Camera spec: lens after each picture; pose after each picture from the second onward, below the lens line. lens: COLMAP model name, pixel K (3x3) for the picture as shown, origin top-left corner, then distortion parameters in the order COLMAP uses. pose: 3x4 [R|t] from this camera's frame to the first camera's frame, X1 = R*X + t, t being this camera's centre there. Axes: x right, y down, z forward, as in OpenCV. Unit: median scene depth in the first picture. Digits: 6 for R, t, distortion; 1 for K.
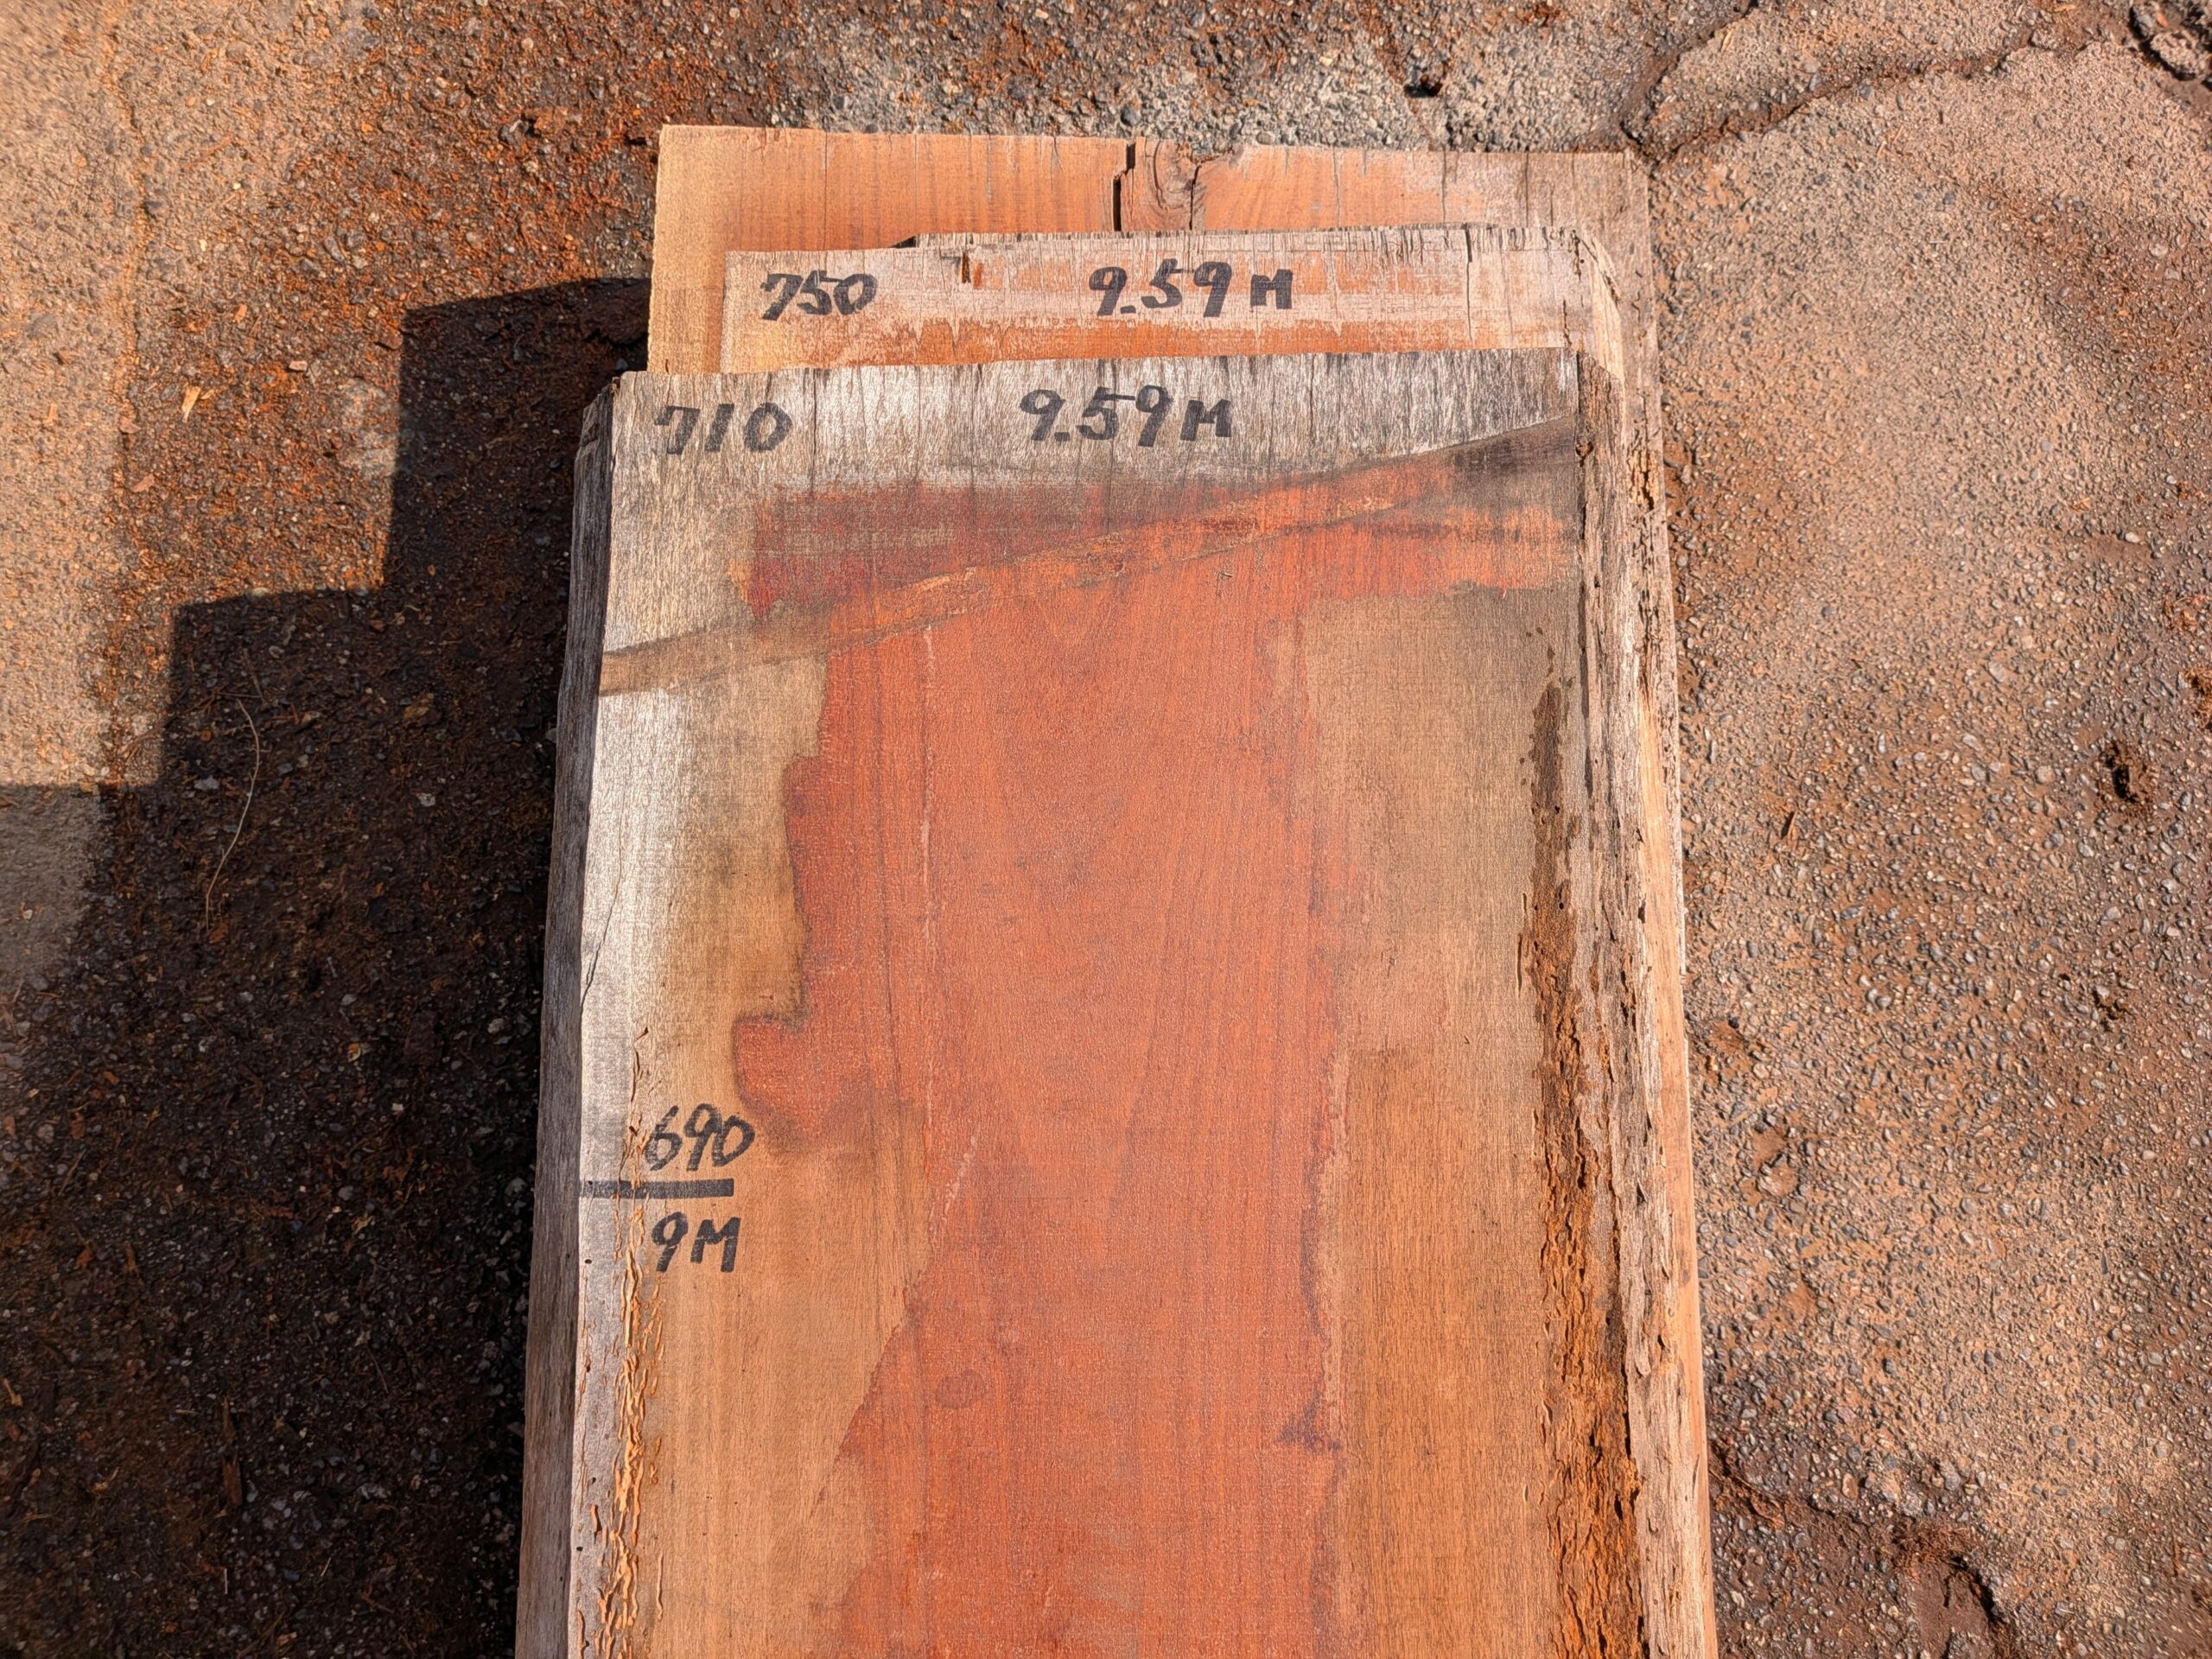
lens RADIAL K [[1605.5, 0, 1098.3], [0, 1605.5, 829.8], [0, 0, 1]] dist [0.011635, -0.014921]
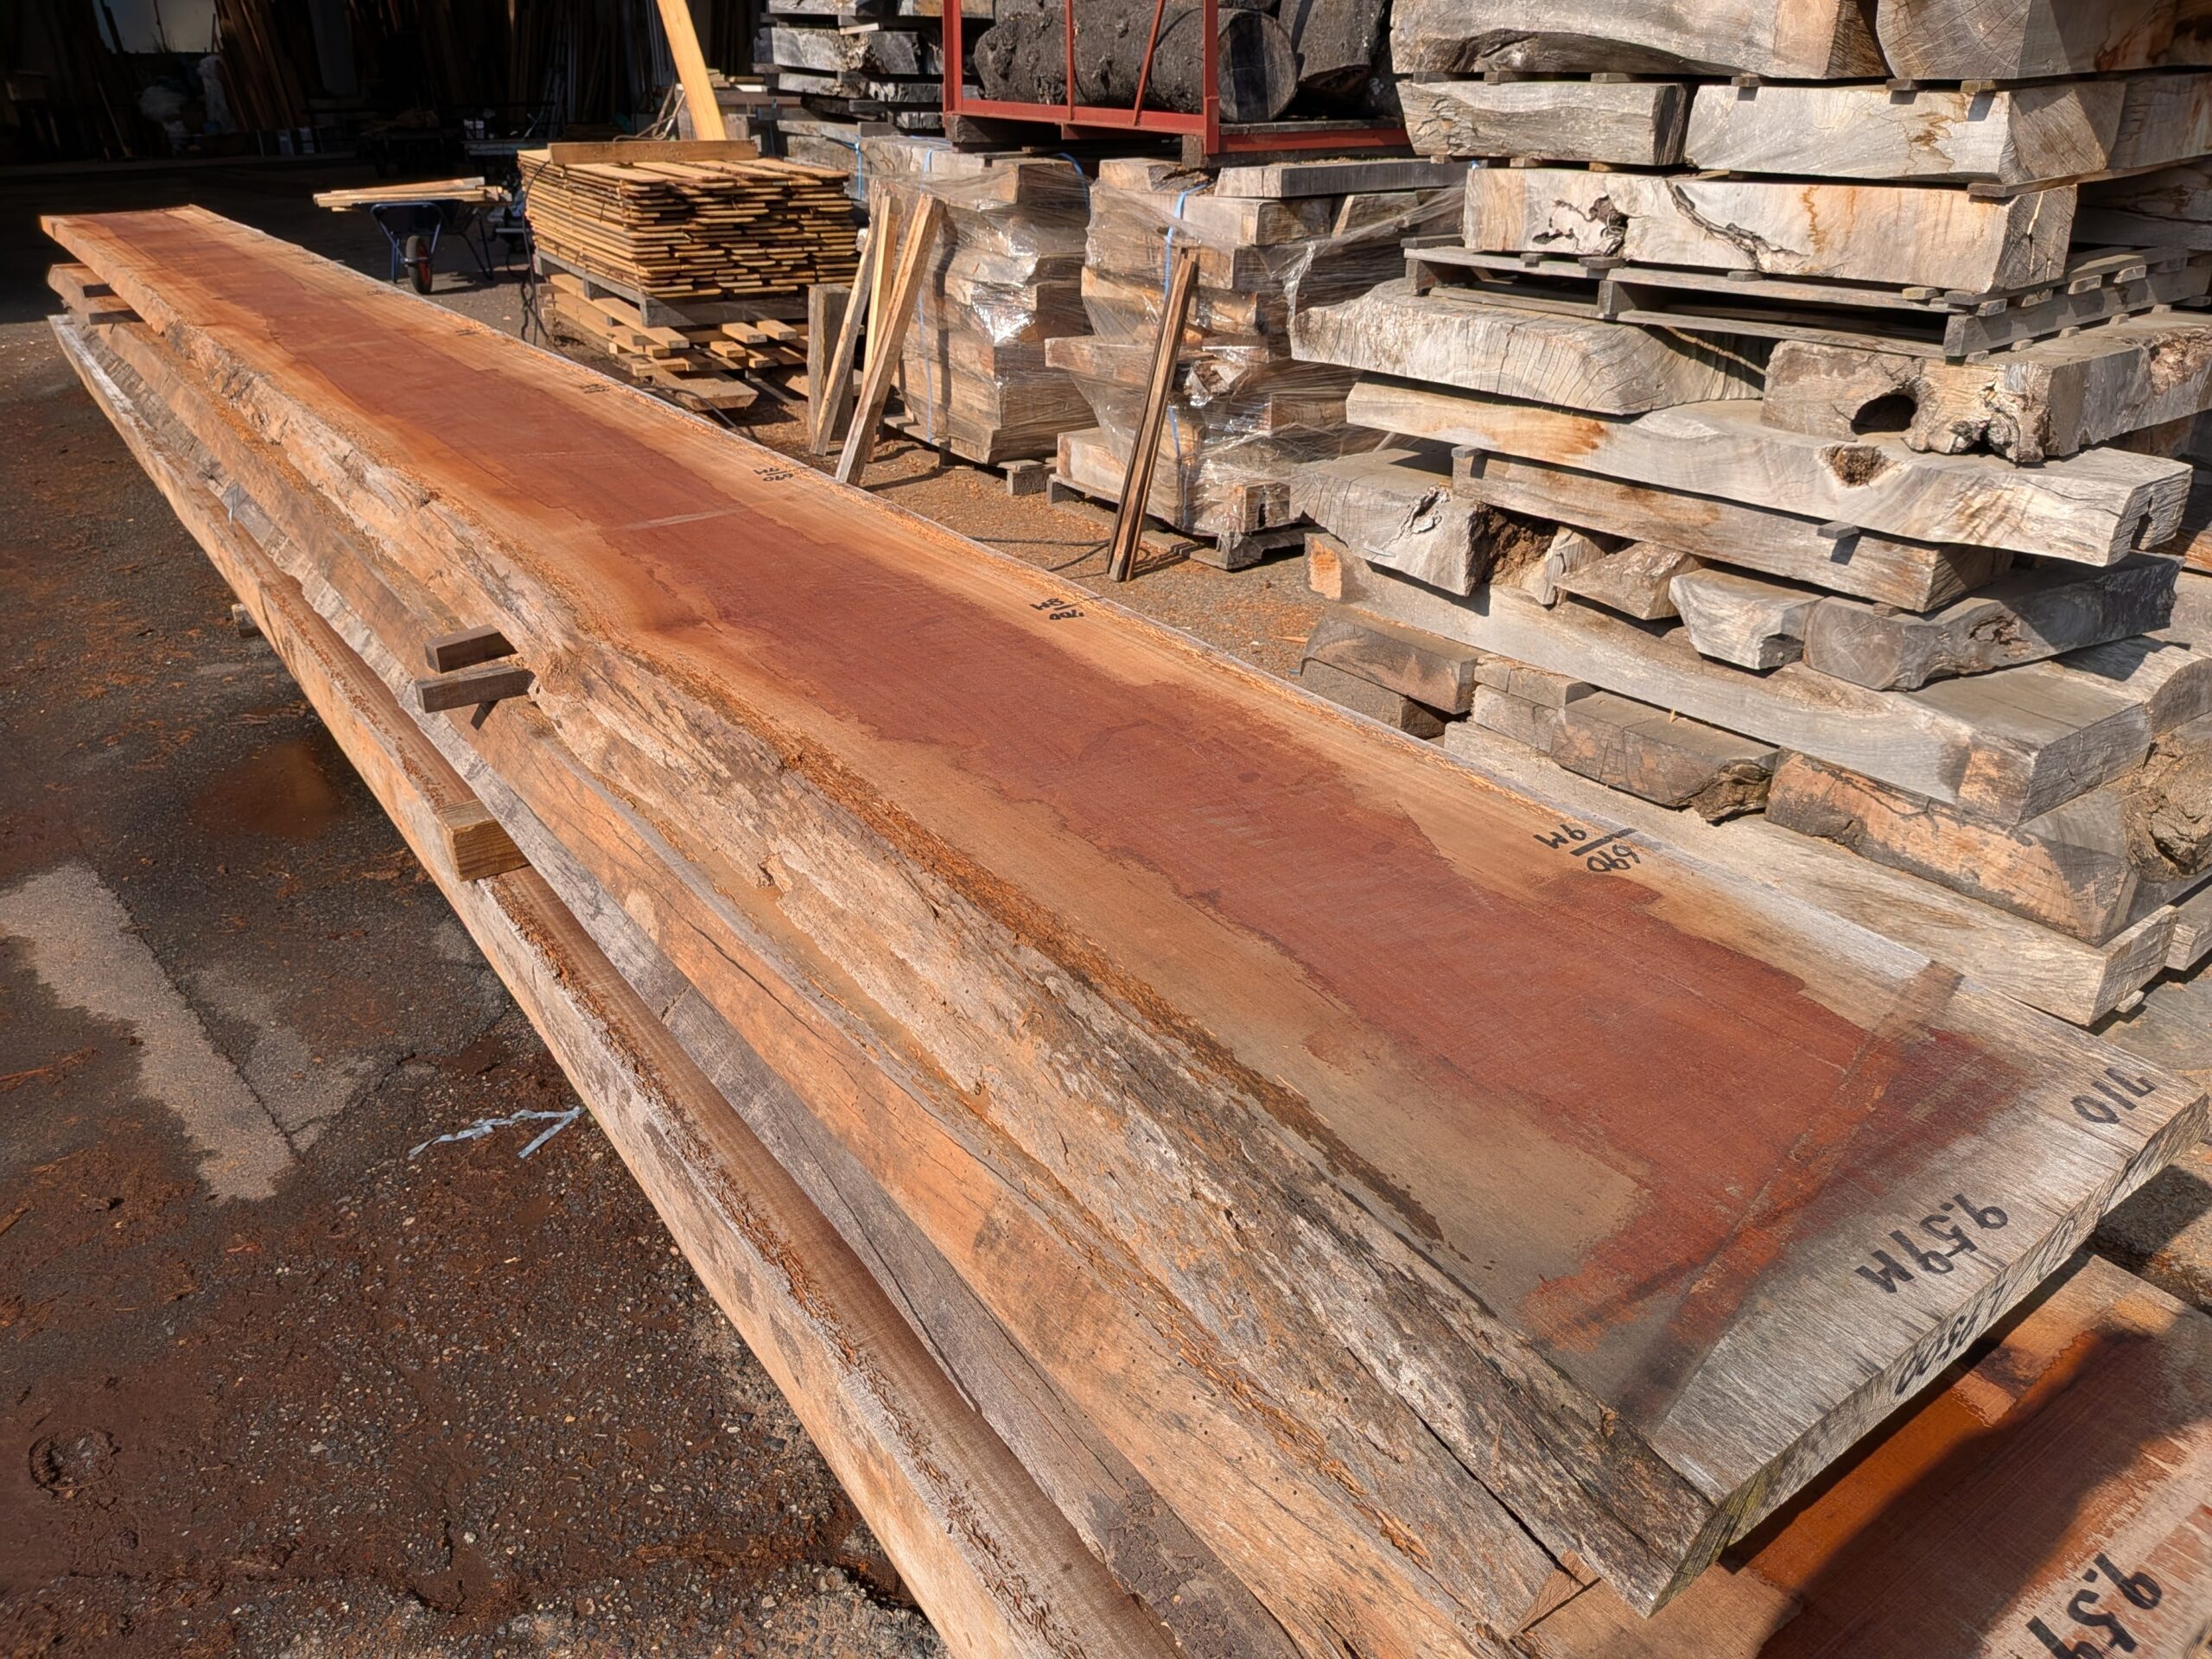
lens RADIAL K [[1605.5, 0, 1113.5], [0, 1605.5, 821.0], [0, 0, 1]] dist [0.011635, -0.014921]
pose [[-0.810333, 0.250151, -0.529892, 0.898514], [-0.577500, -0.187734, 0.794512, -0.711416], [0.099269, 0.949832, 0.296589, 0.403380]]
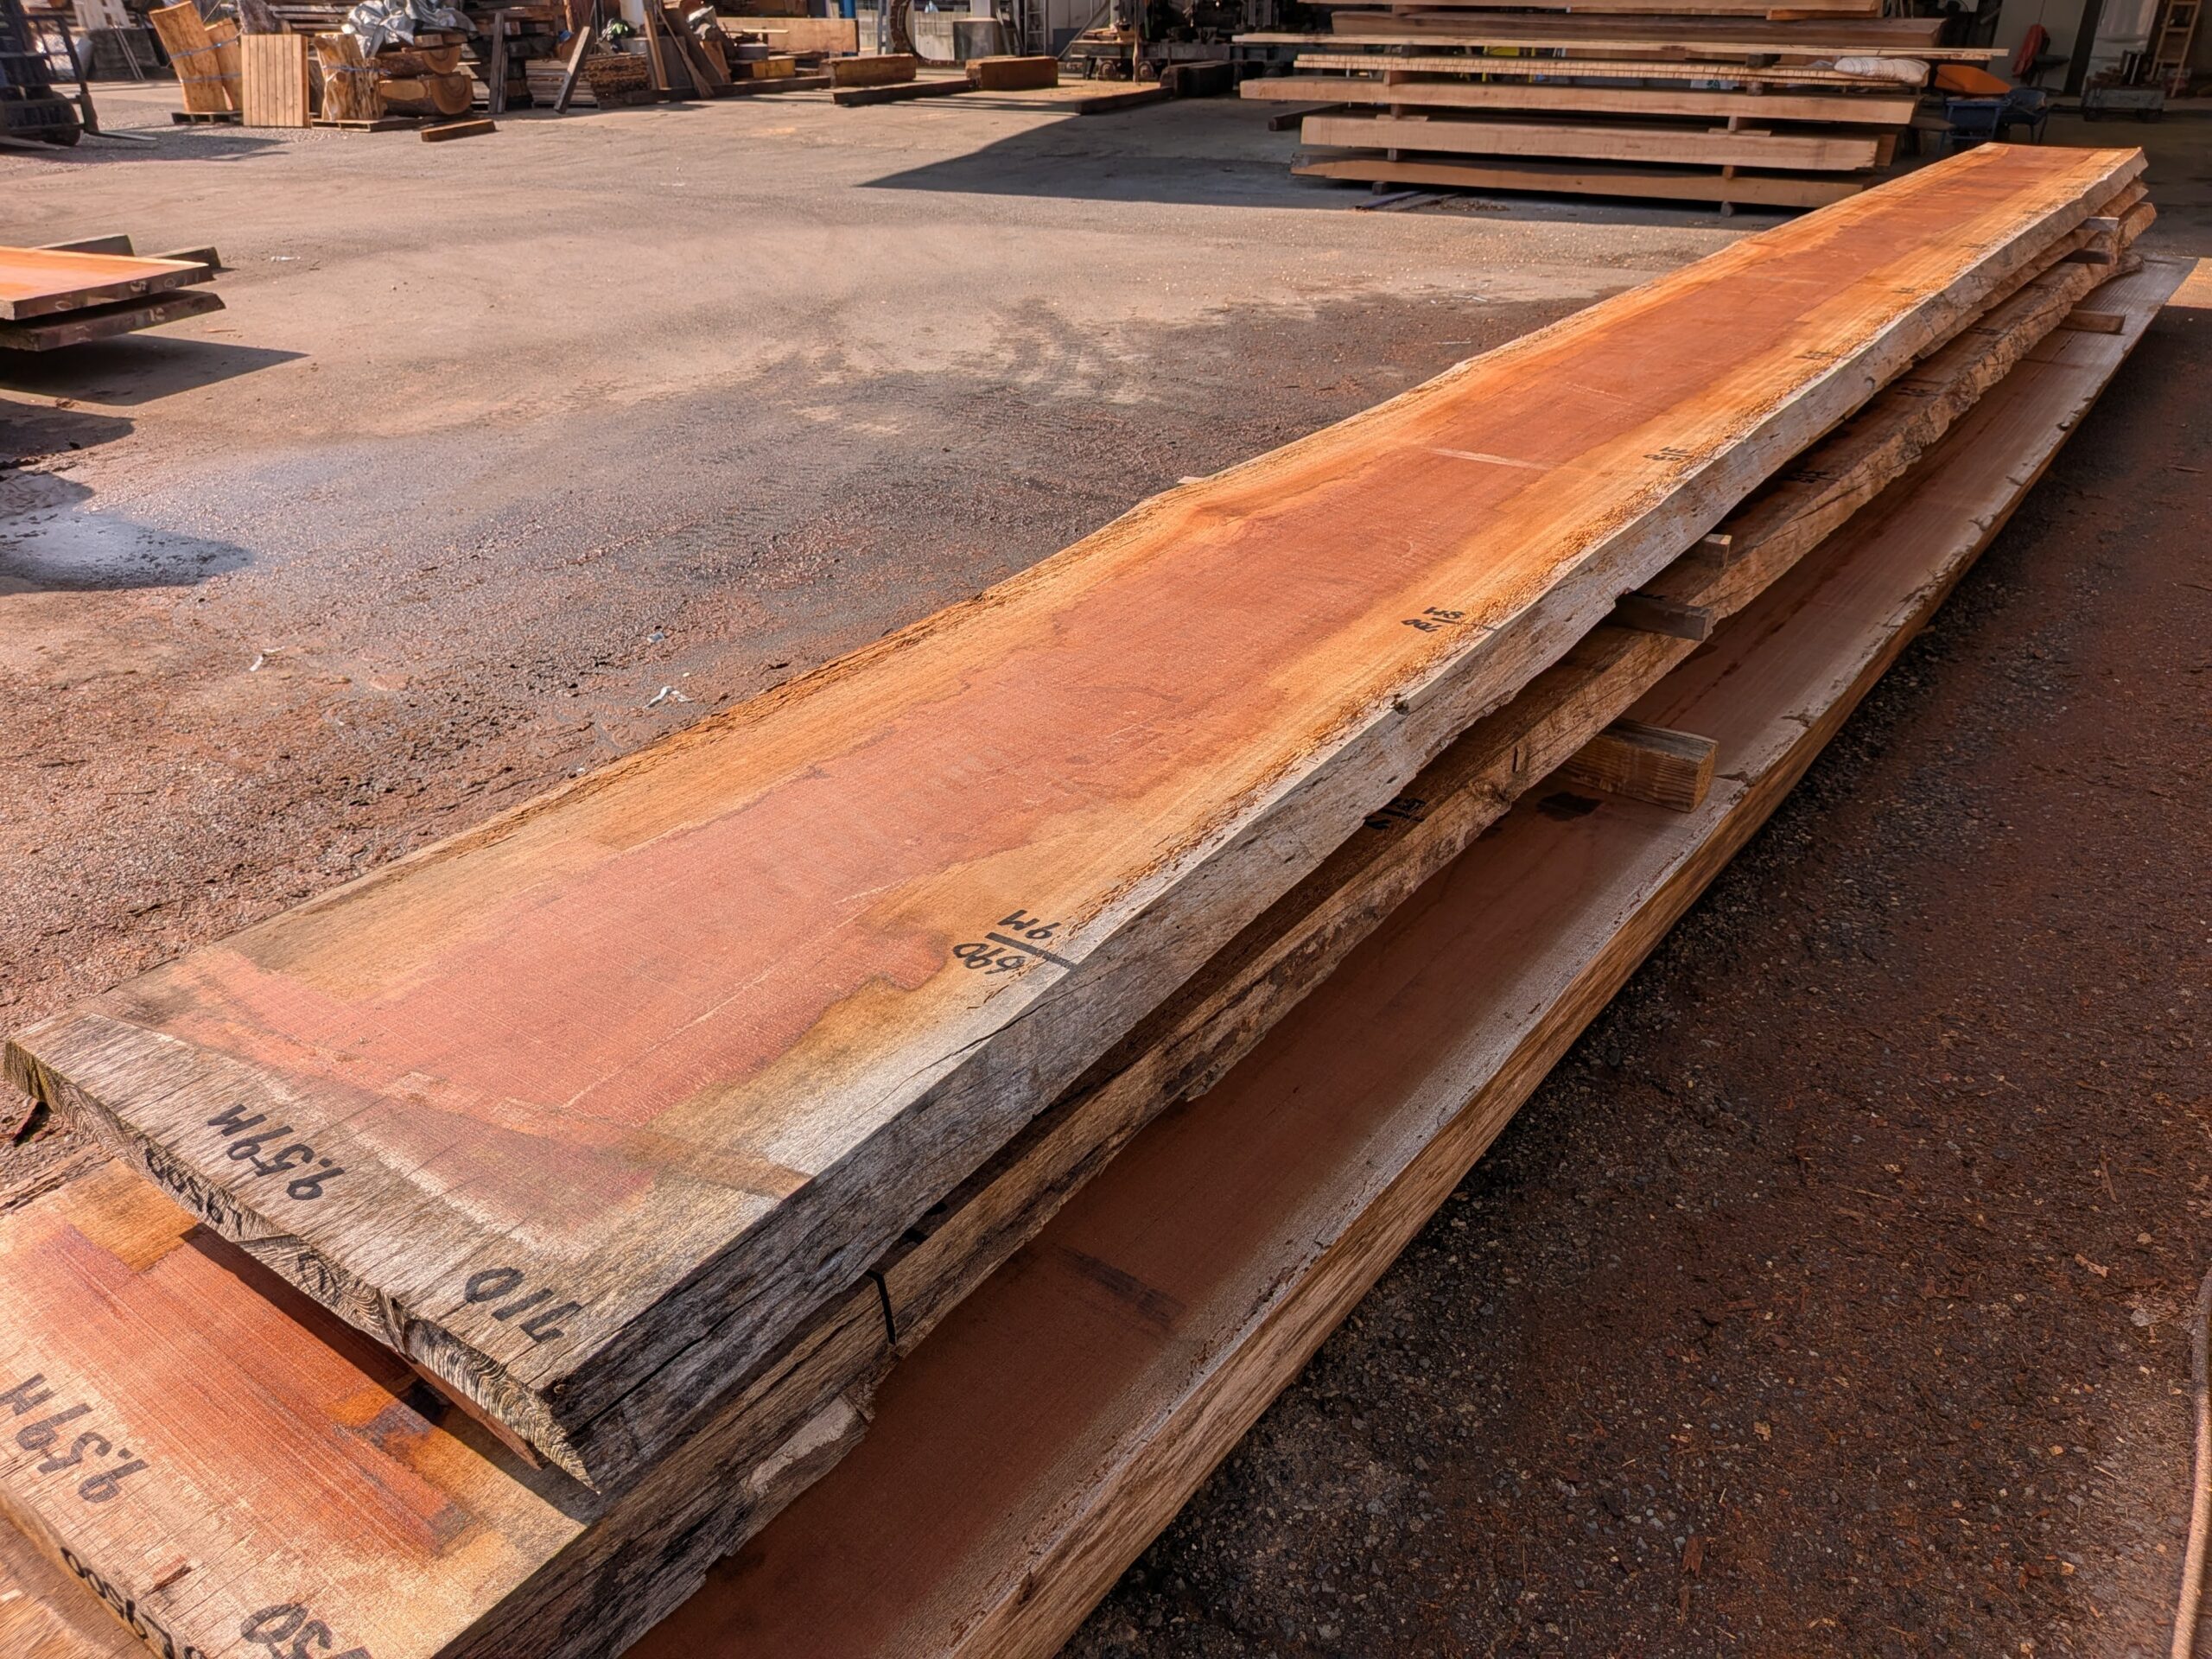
lens RADIAL K [[1605.5, 0, 1111.6], [0, 1605.5, 837.6], [0, 0, 1]] dist [0.011635, -0.014921]
pose [[-0.812462, -0.277058, 0.512975, -0.919670], [0.573573, -0.222142, 0.788459, -0.731868], [-0.104495, 0.934822, 0.339395, 0.390651]]
